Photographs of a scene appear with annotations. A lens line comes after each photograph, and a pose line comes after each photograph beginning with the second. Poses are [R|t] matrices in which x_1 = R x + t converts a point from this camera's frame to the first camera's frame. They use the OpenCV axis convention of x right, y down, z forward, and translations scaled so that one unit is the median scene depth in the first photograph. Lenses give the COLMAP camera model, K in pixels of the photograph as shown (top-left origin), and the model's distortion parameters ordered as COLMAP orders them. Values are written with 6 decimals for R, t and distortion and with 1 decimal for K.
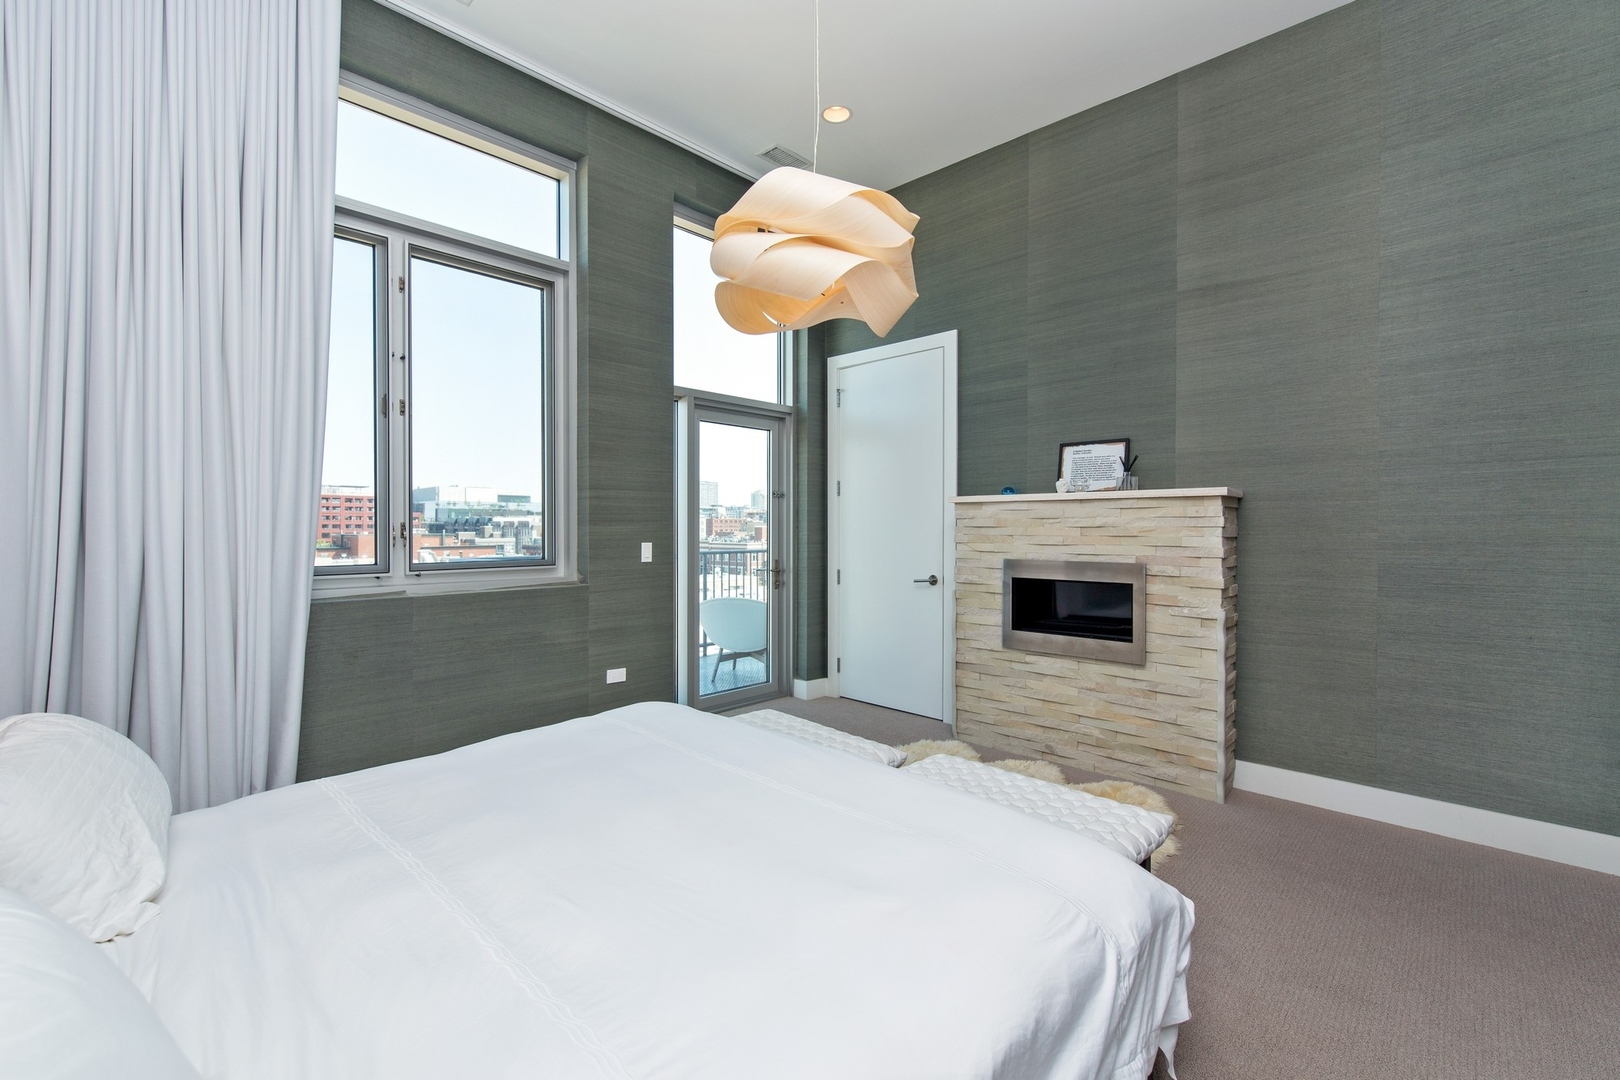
lens RADIAL K [[709.0, 0, 808.2], [0, 709.0, 529.4], [0, 0, 1]] dist [0.000619, -0.000229]
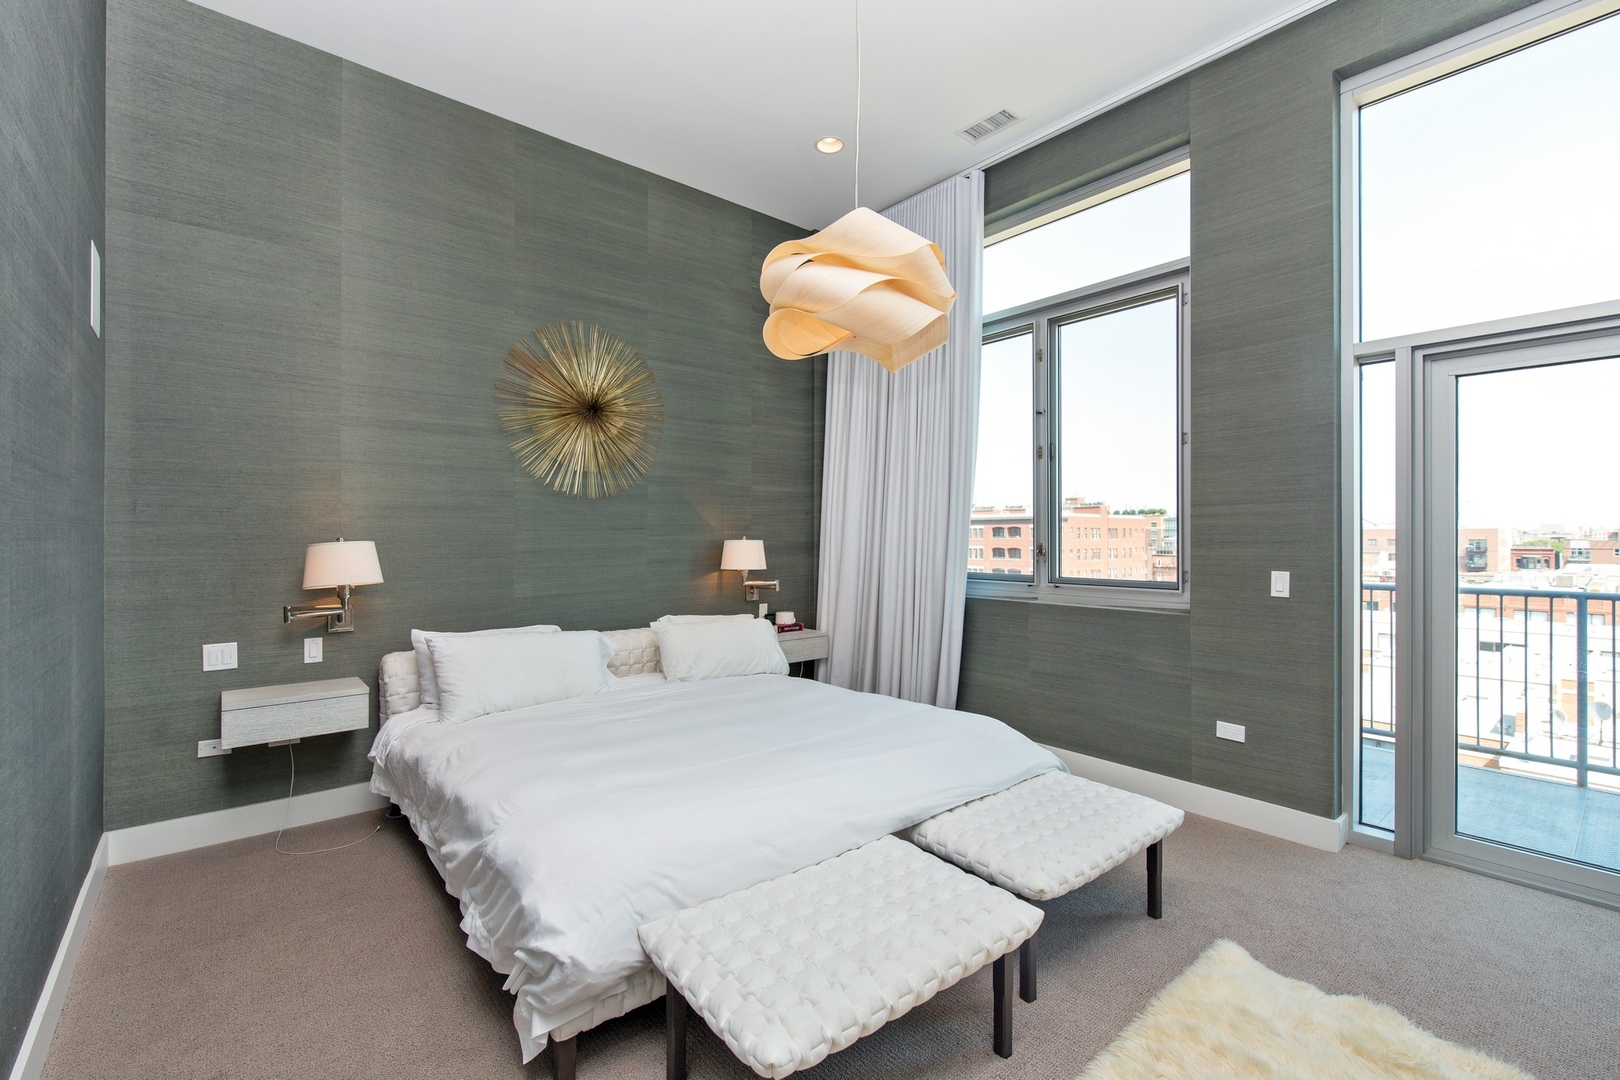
lens RADIAL K [[709.0, 0, 809.7], [0, 709.0, 538.5], [0, 0, 1]] dist [0.000619, -0.000229]
pose [[-0.108839, 0.000231, -0.994059, 0.624655], [-0.006846, 0.999976, 0.000982, -0.014802], [0.994036, 0.006912, -0.108835, 0.630136]]
